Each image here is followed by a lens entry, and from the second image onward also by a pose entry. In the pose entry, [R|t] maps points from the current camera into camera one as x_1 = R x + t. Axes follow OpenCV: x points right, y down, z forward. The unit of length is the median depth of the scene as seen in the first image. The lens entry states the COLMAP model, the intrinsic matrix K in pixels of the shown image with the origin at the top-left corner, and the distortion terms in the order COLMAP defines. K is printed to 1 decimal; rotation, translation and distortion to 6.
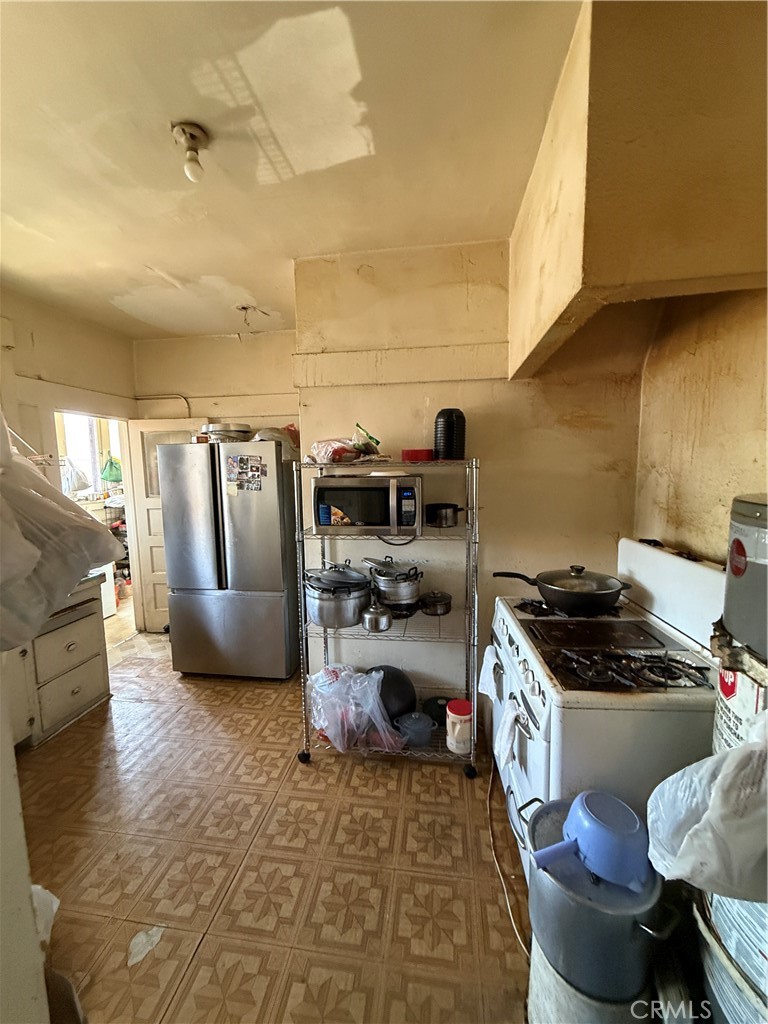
lens RADIAL K [[411.9, 0, 384.1], [0, 411.9, 513.3], [0, 0, 1]] dist [0.000886, 0.000028]
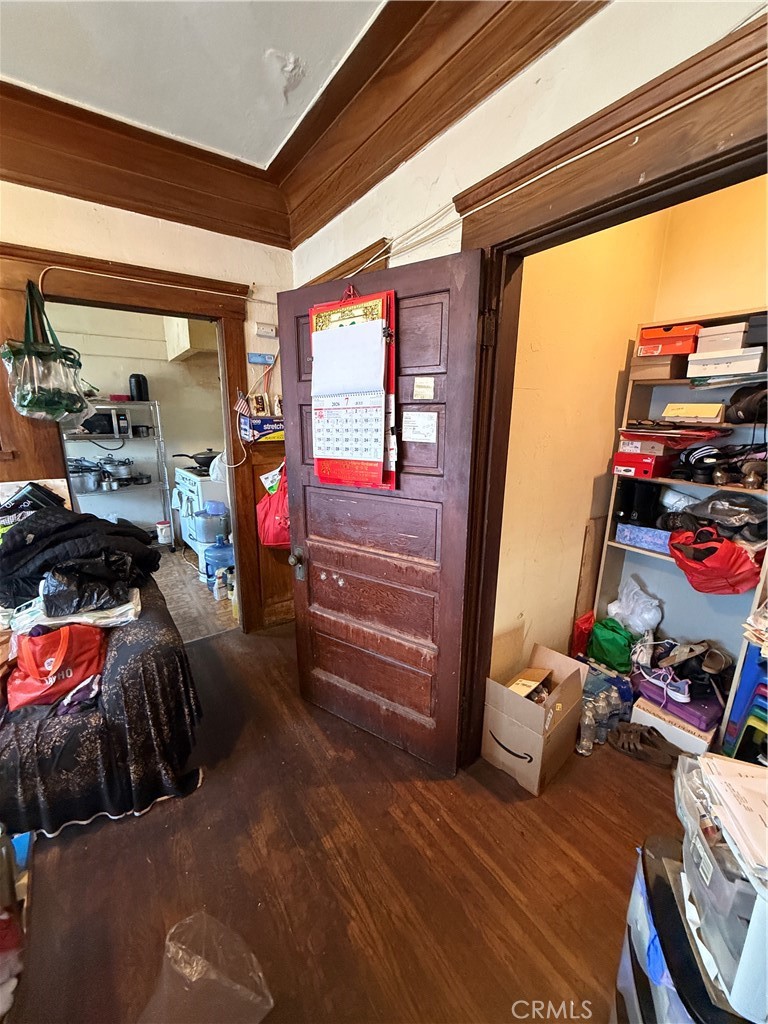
lens RADIAL K [[411.9, 0, 387.1], [0, 411.9, 511.0], [0, 0, 1]] dist [0.000886, 0.000028]
pose [[0.729663, -0.134642, 0.670421, -0.365850], [0.049340, 0.988235, 0.144768, 0.156730], [-0.682025, -0.072553, 0.727721, -1.241324]]
